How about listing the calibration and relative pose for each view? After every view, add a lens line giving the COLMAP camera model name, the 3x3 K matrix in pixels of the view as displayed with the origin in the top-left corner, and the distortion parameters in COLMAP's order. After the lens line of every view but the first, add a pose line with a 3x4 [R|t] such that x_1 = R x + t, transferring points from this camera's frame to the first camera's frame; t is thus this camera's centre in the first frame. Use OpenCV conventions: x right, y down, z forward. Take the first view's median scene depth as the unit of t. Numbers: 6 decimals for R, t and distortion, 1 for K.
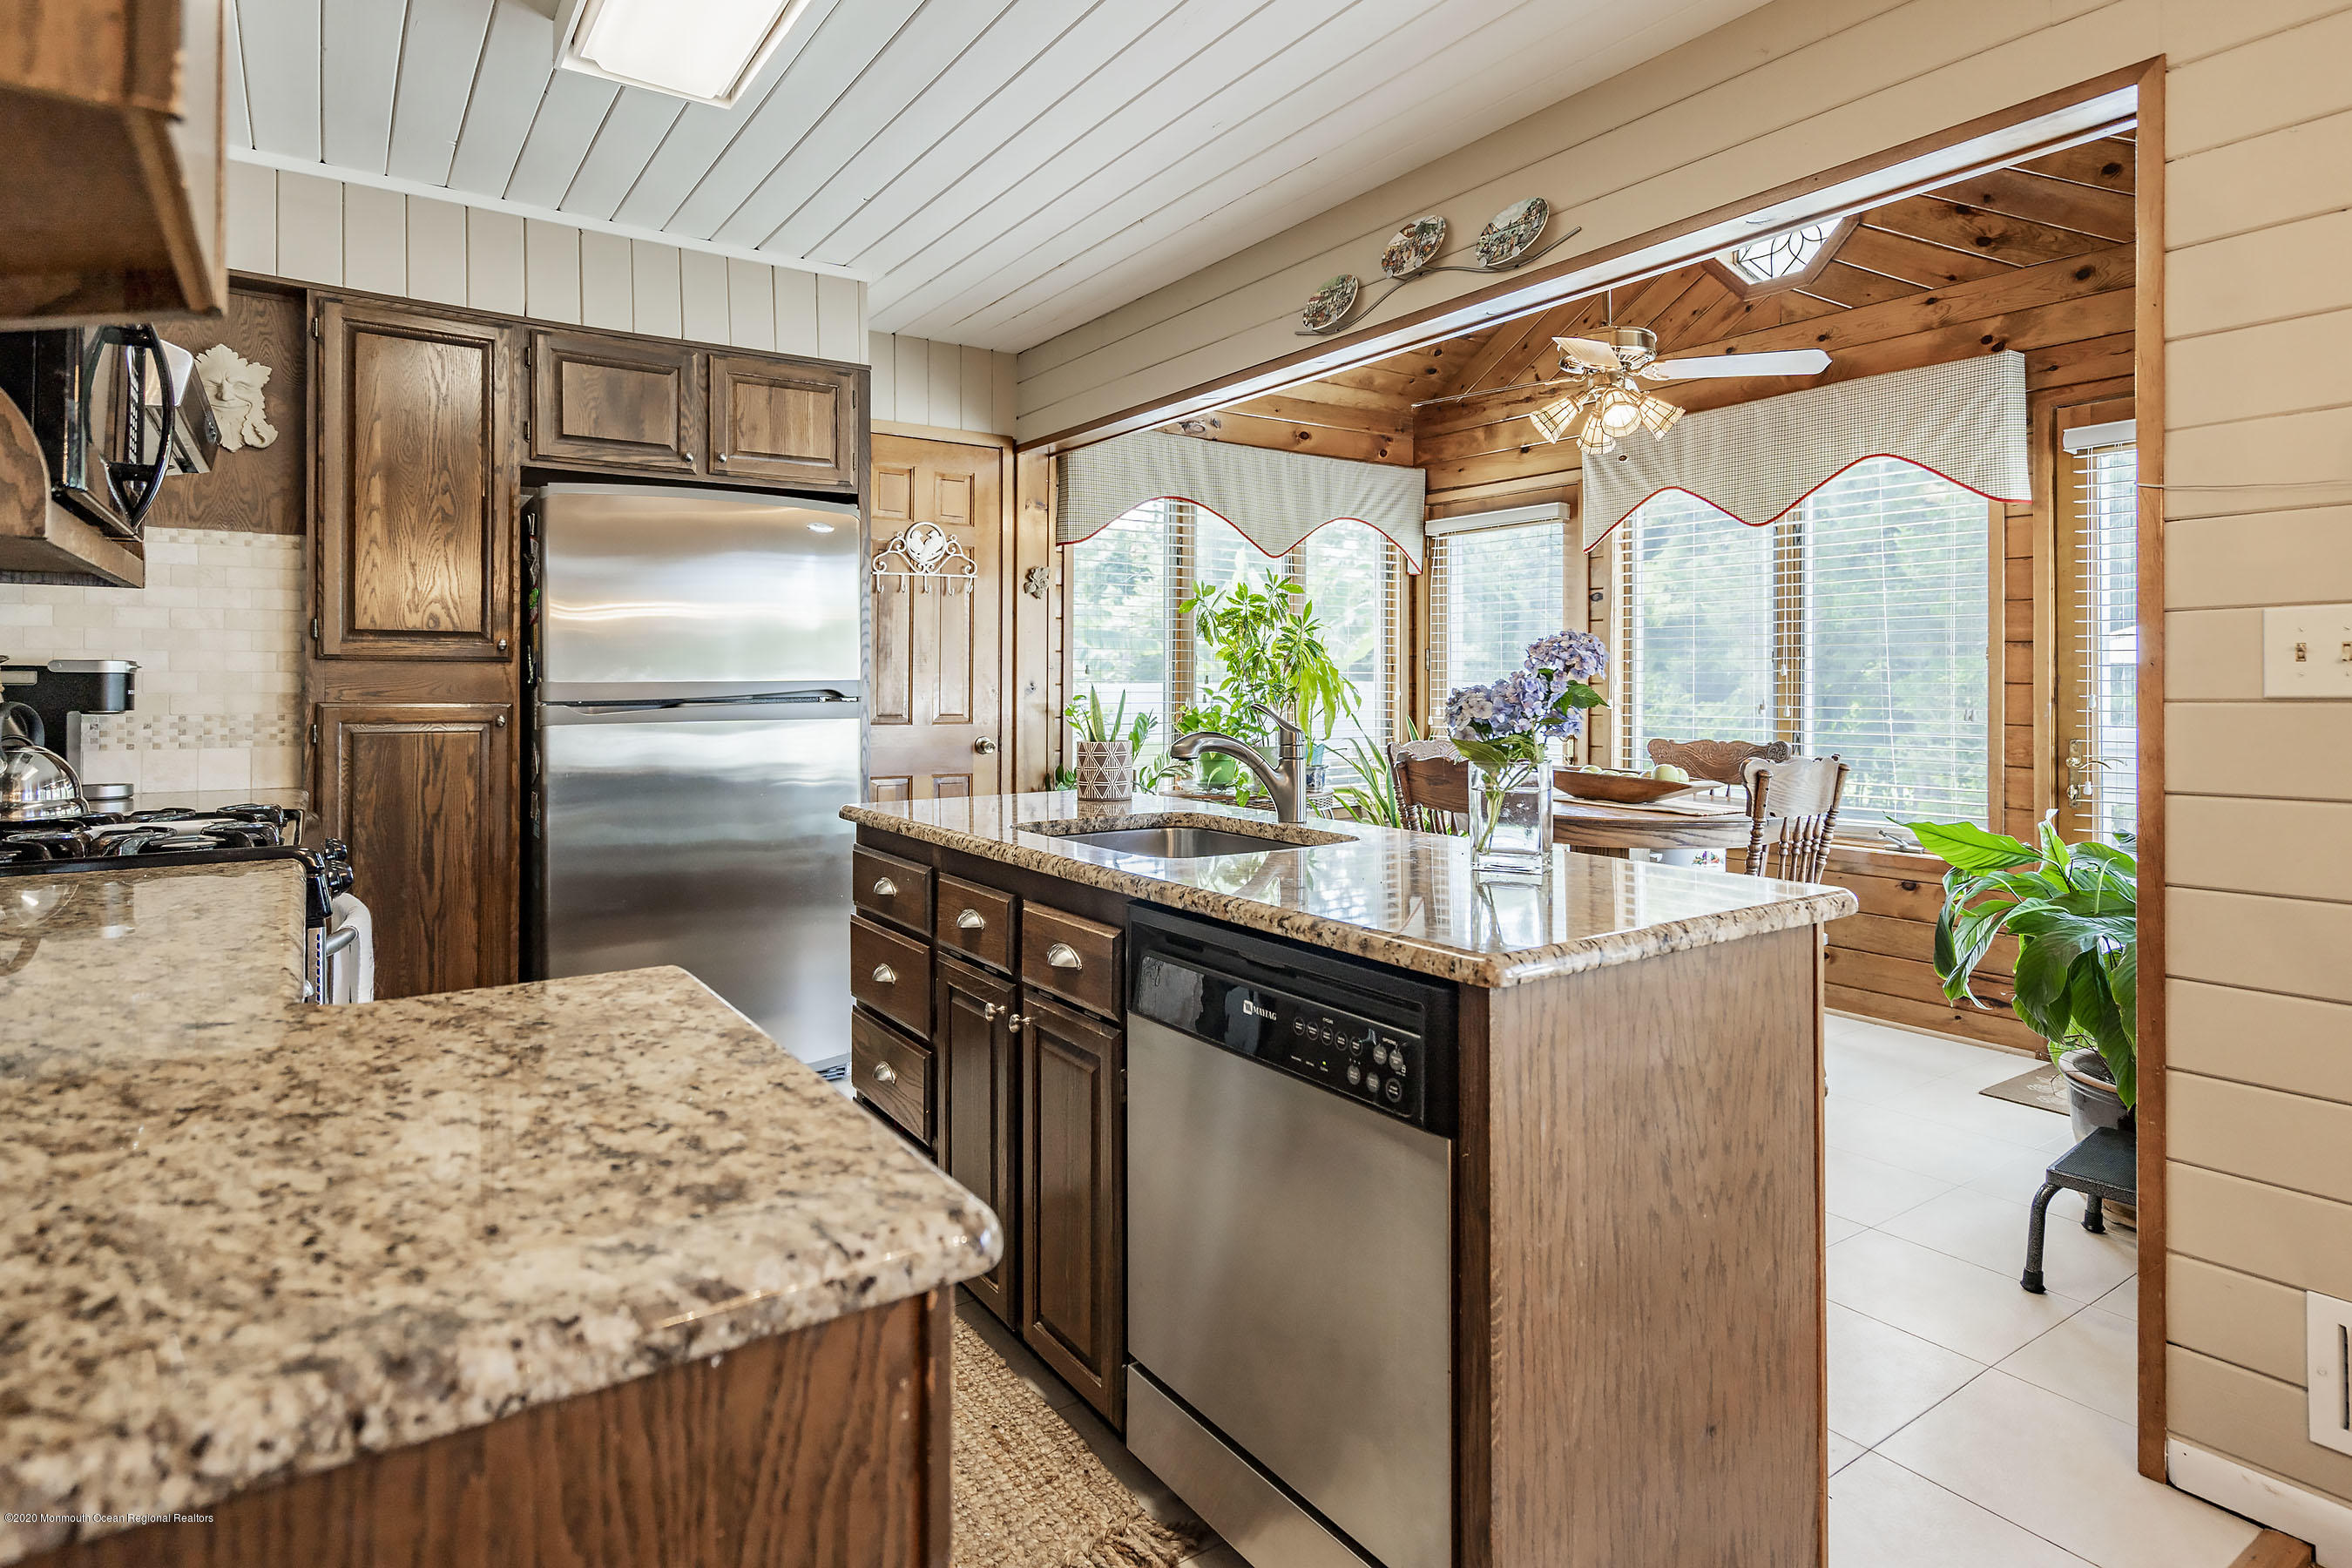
lens RADIAL K [[1255.0, 0, 1170.0], [0, 1255.0, 677.7], [0, 0, 1]] dist [-0.002824, 0.004683]
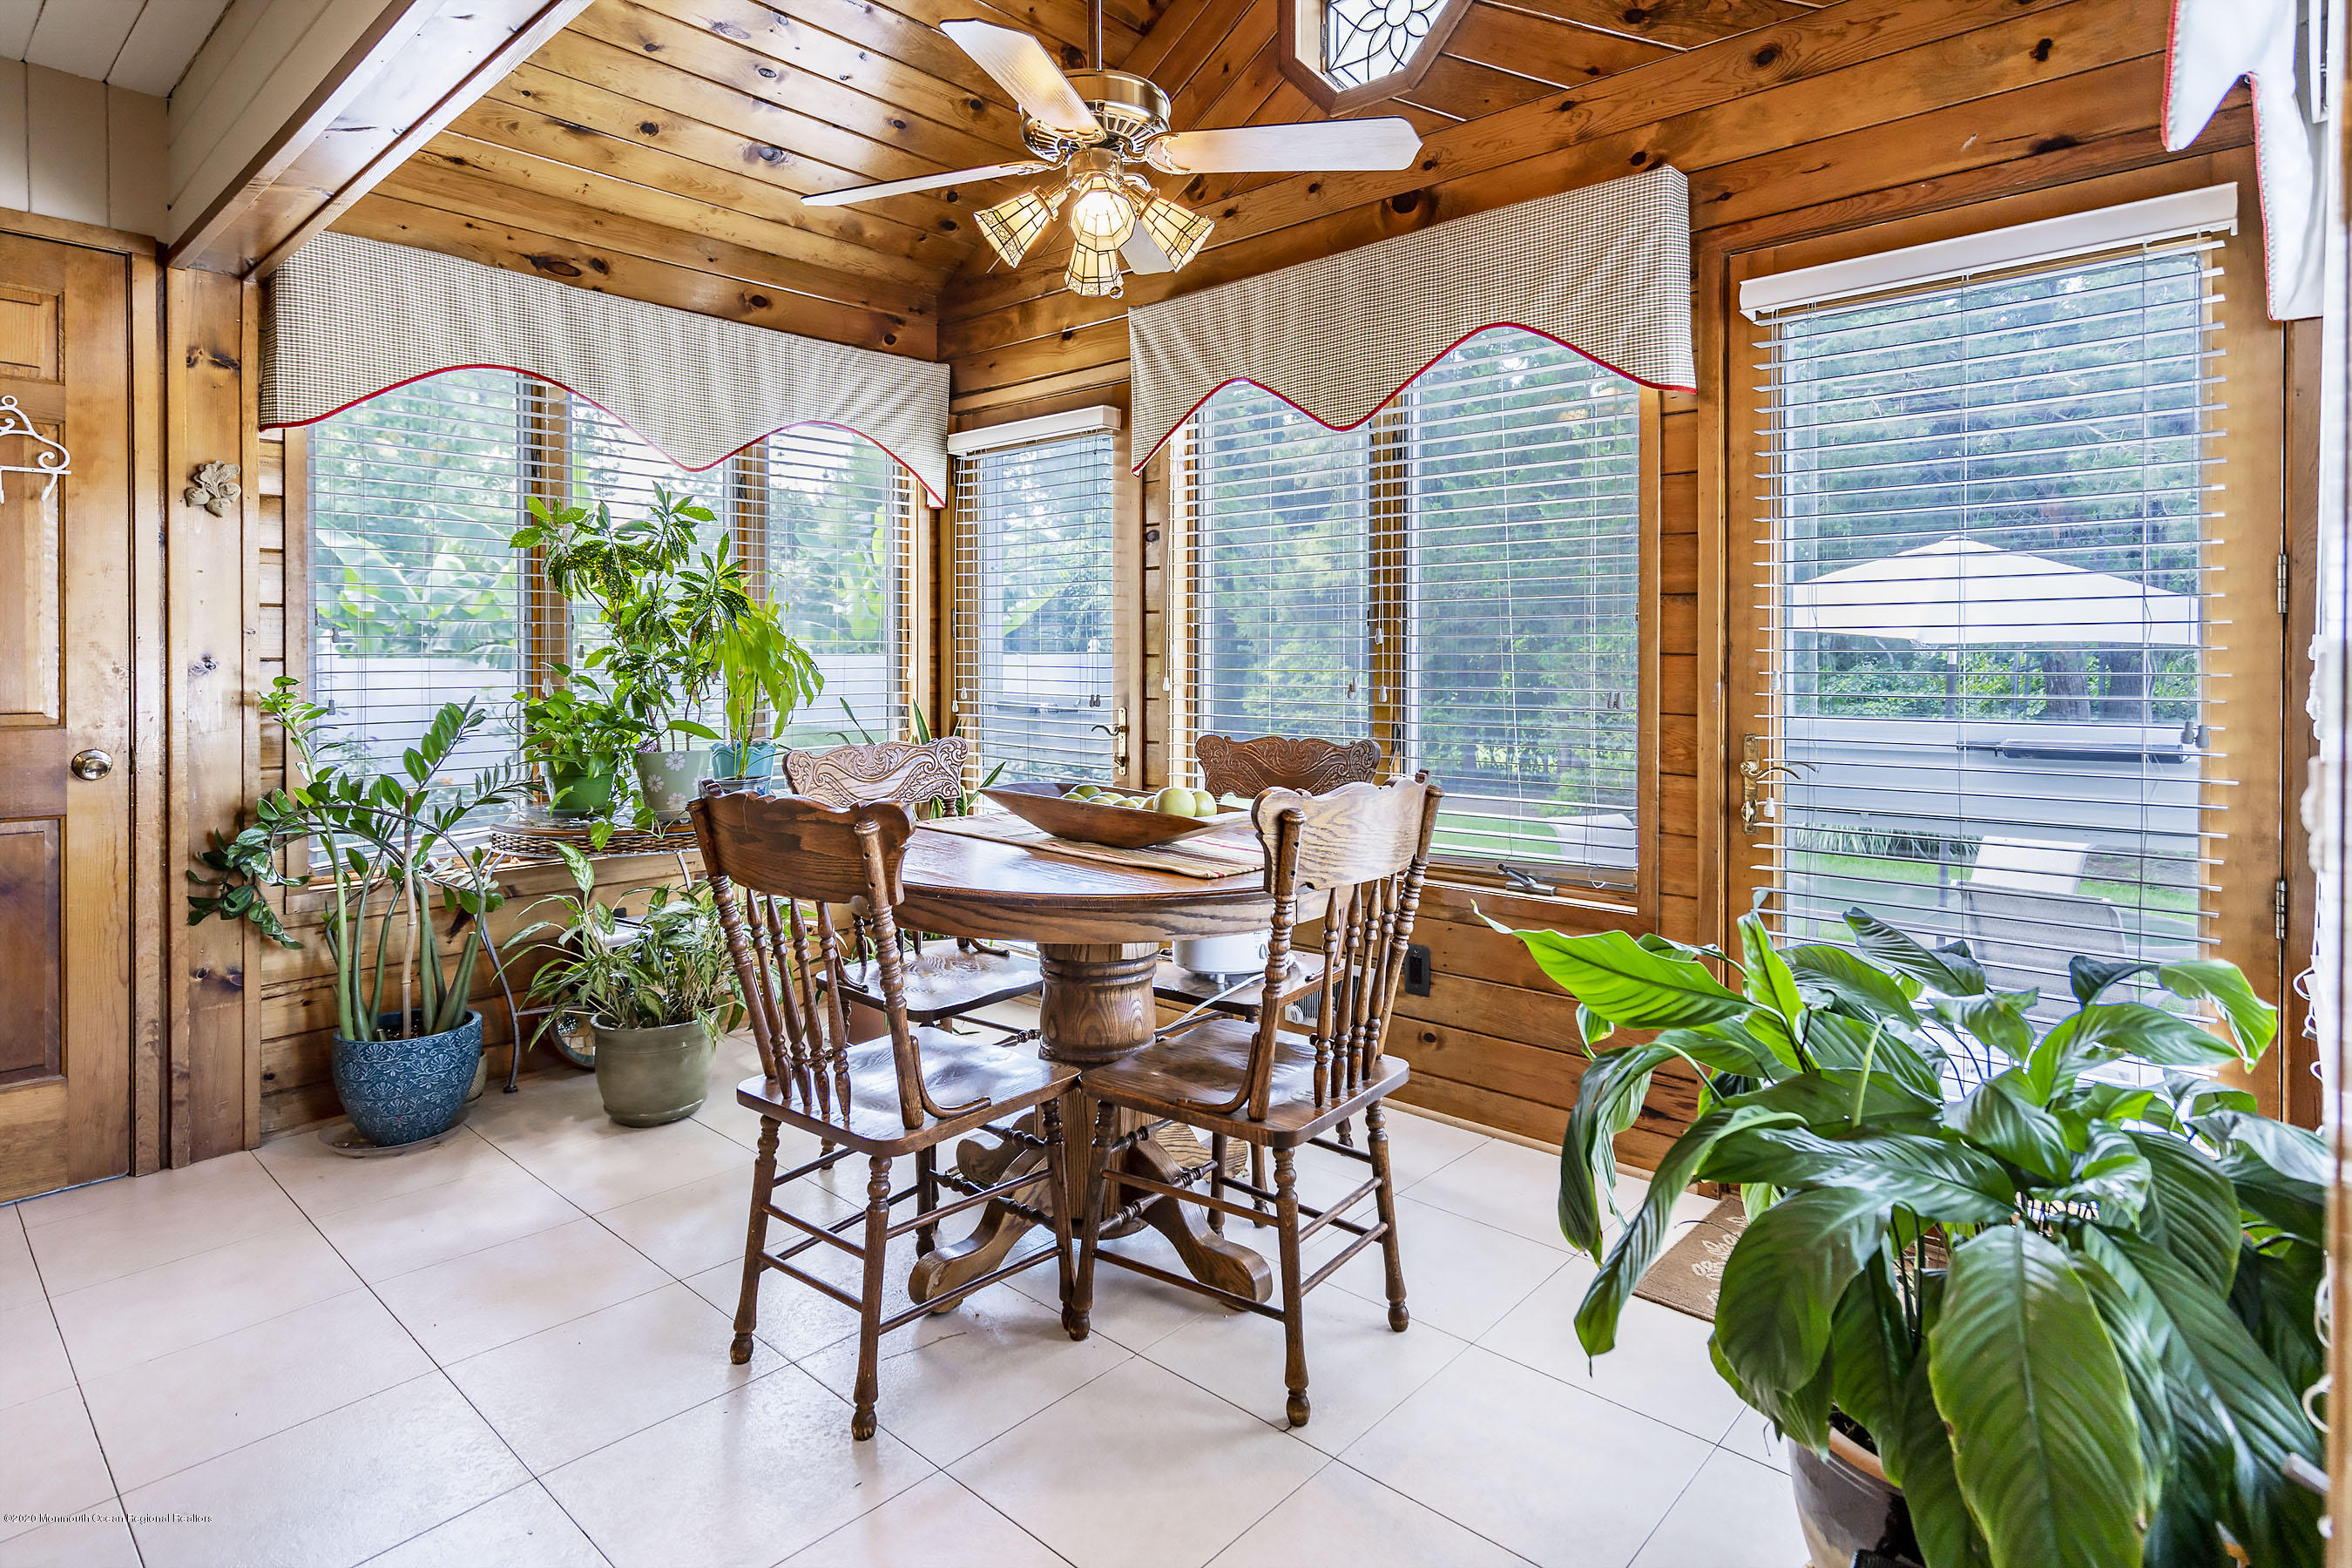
lens RADIAL K [[1255.0, 0, 1161.3], [0, 1255.0, 668.3], [0, 0, 1]] dist [-0.002824, 0.004683]
pose [[0.974344, -0.005146, 0.225006, 0.244476], [0.001872, 0.999889, 0.014761, 0.001559], [-0.225057, -0.013961, 0.974246, 0.392701]]
